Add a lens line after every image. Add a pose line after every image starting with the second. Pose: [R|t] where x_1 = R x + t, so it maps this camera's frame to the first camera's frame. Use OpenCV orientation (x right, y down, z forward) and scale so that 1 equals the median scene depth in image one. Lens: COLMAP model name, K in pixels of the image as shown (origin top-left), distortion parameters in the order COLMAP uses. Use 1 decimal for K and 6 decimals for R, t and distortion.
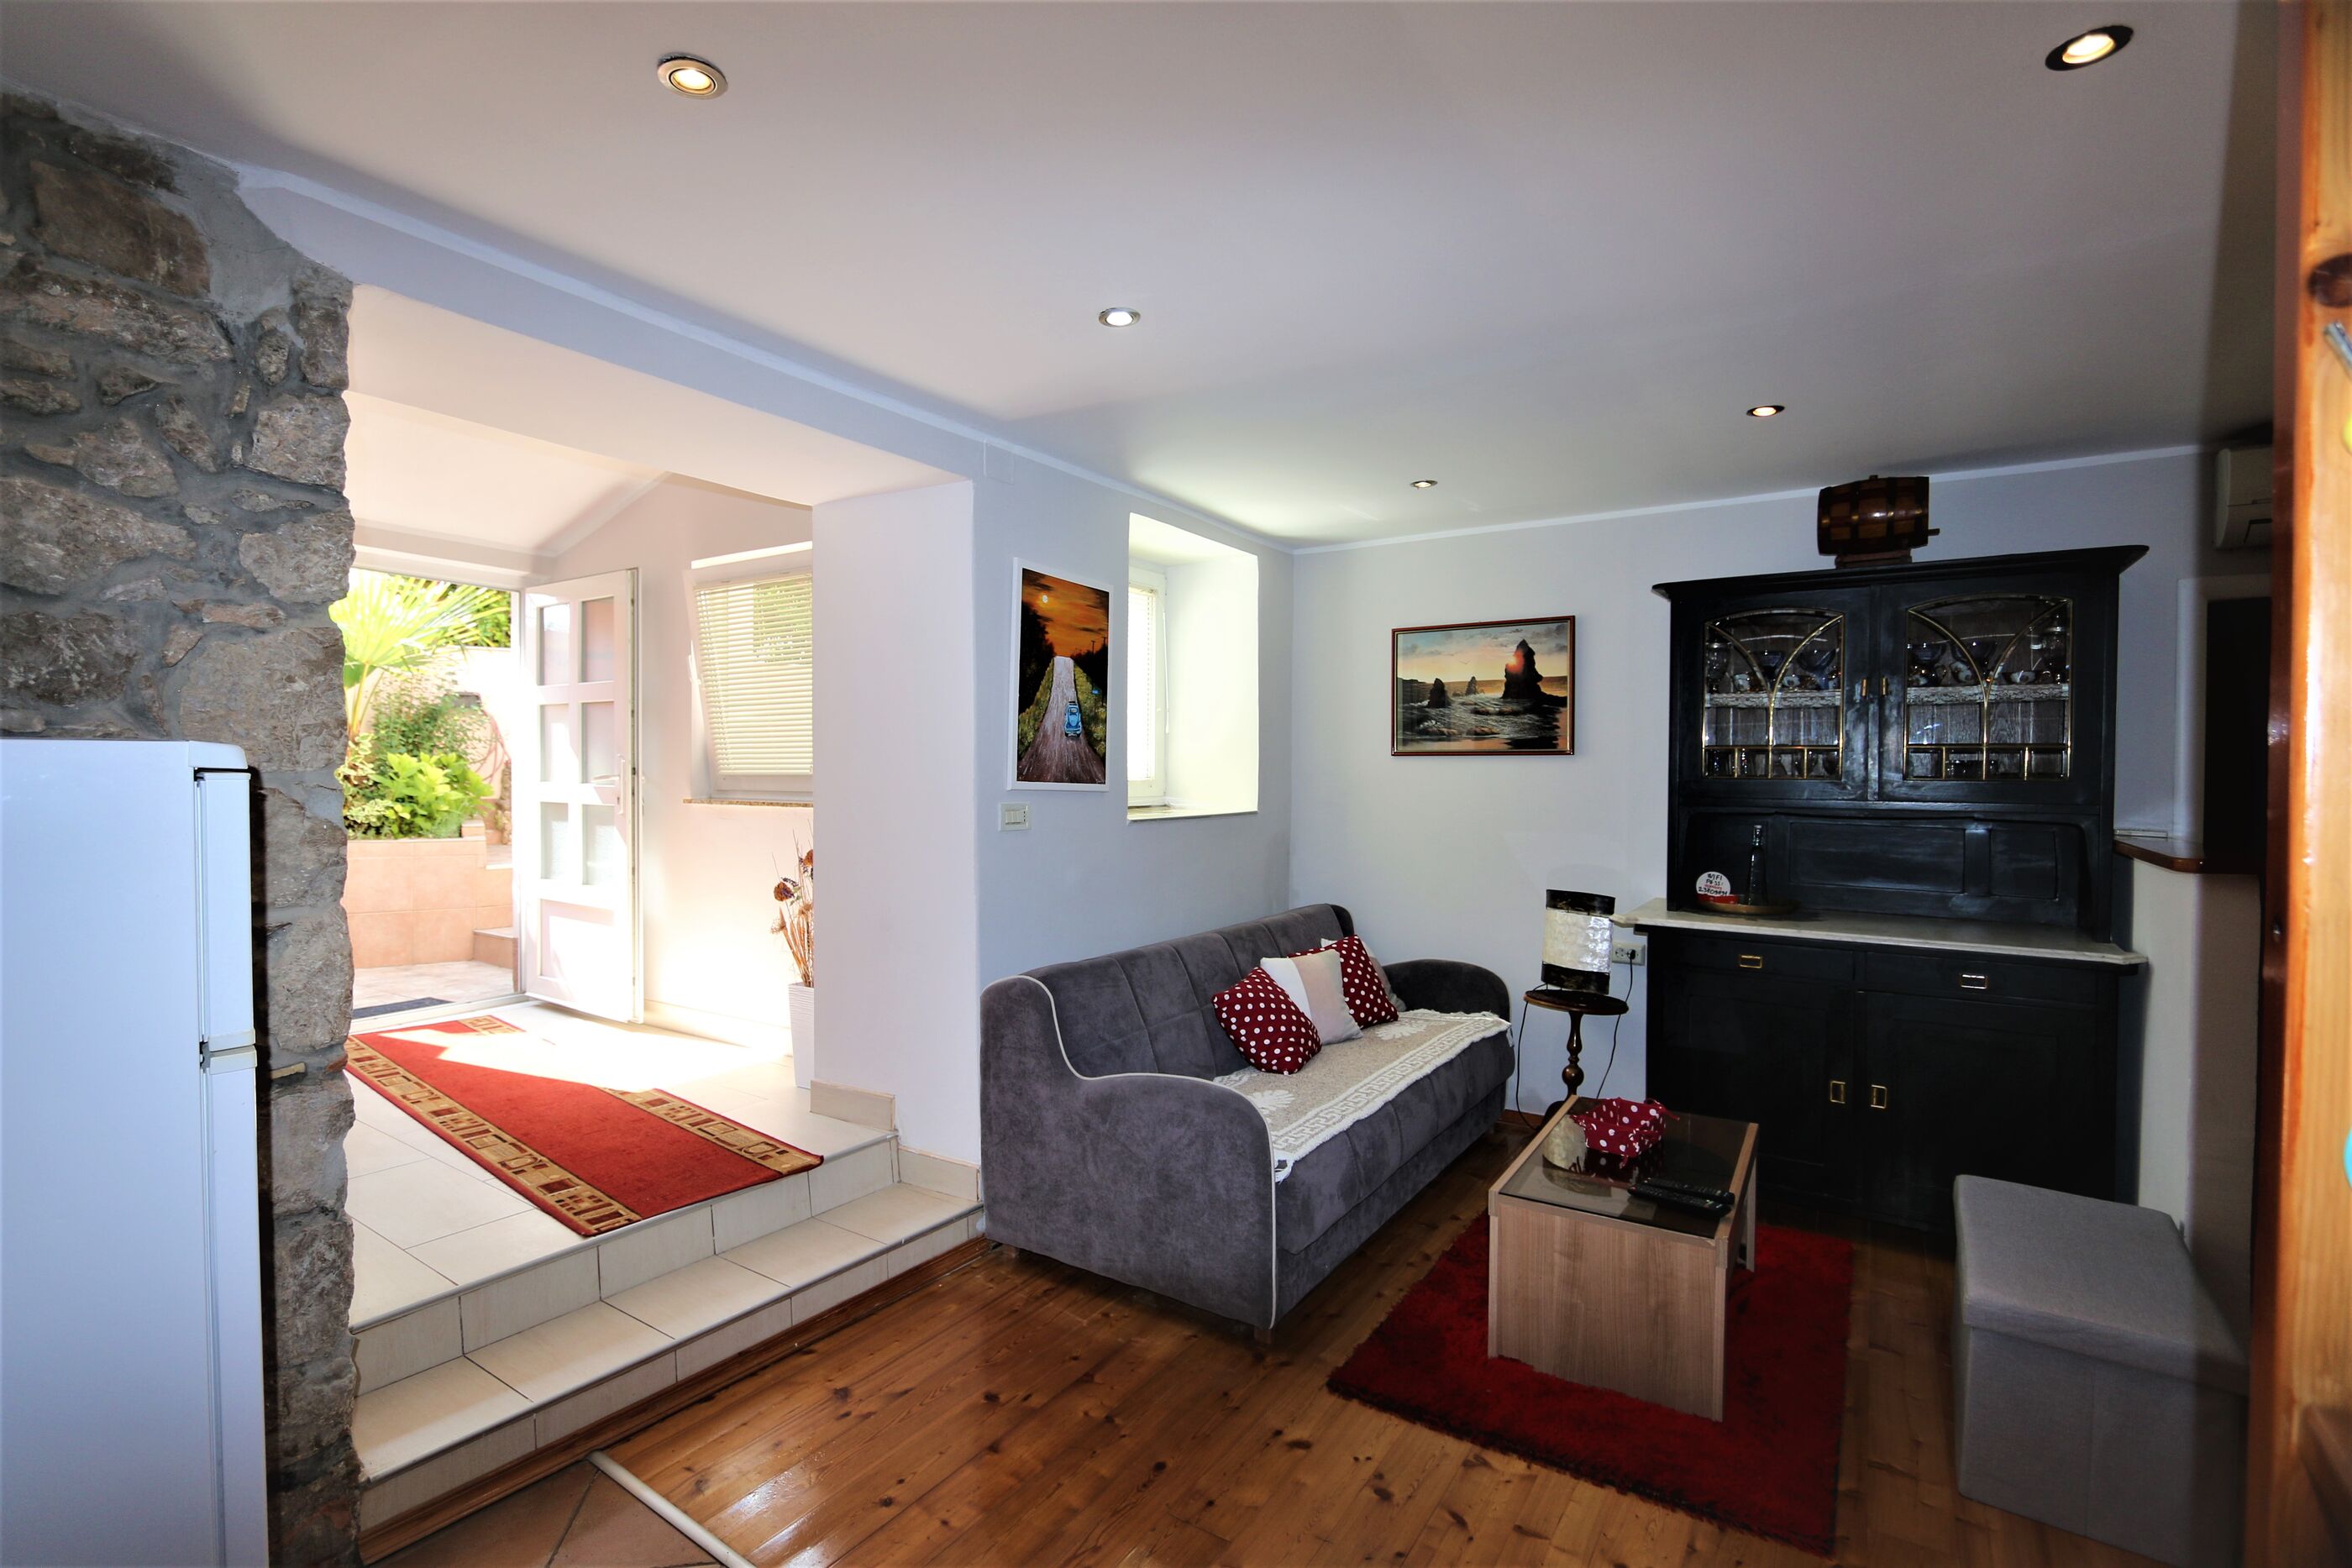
lens RADIAL K [[1073.4, 0, 1153.4], [0, 1073.4, 783.0], [0, 0, 1]] dist [-0.018246, 0.002321]
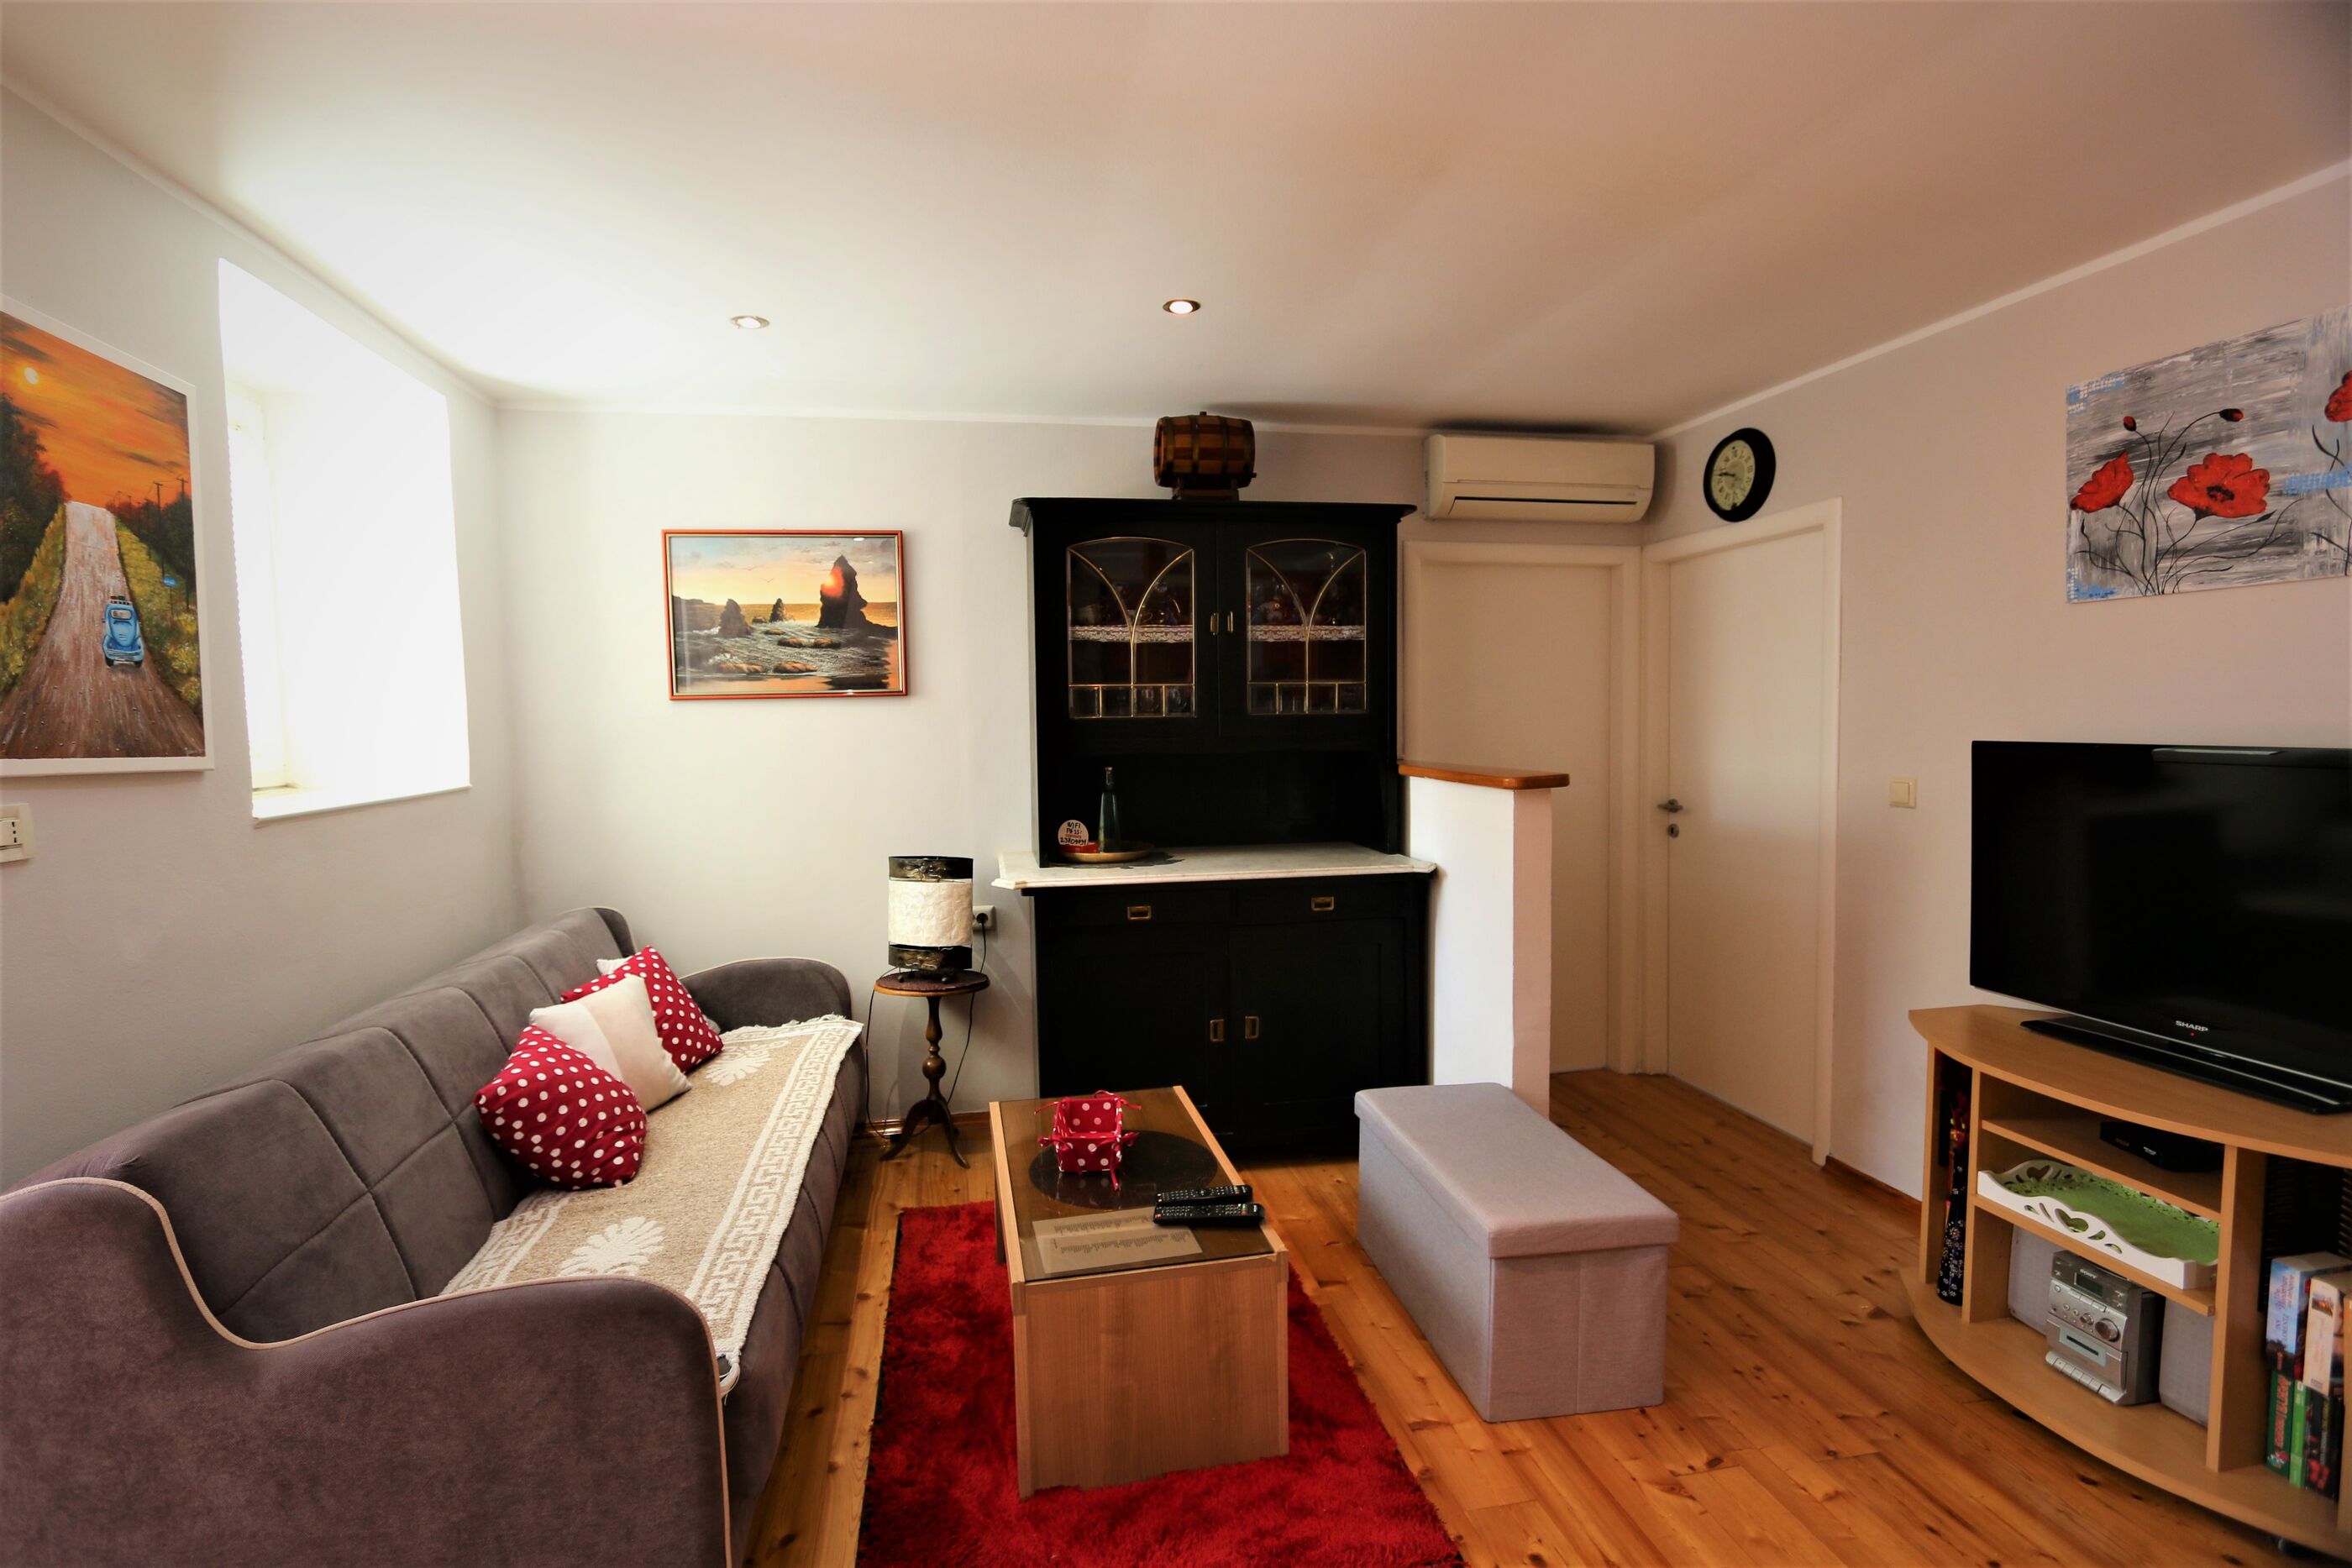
lens RADIAL K [[1073.4, 0, 1153.4], [0, 1073.4, 783.0], [0, 0, 1]] dist [-0.018246, 0.002321]
pose [[0.716378, -0.063861, 0.694783, -0.074505], [0.030421, 0.997714, 0.060338, -0.003223], [-0.697049, -0.022089, 0.716684, 0.288354]]
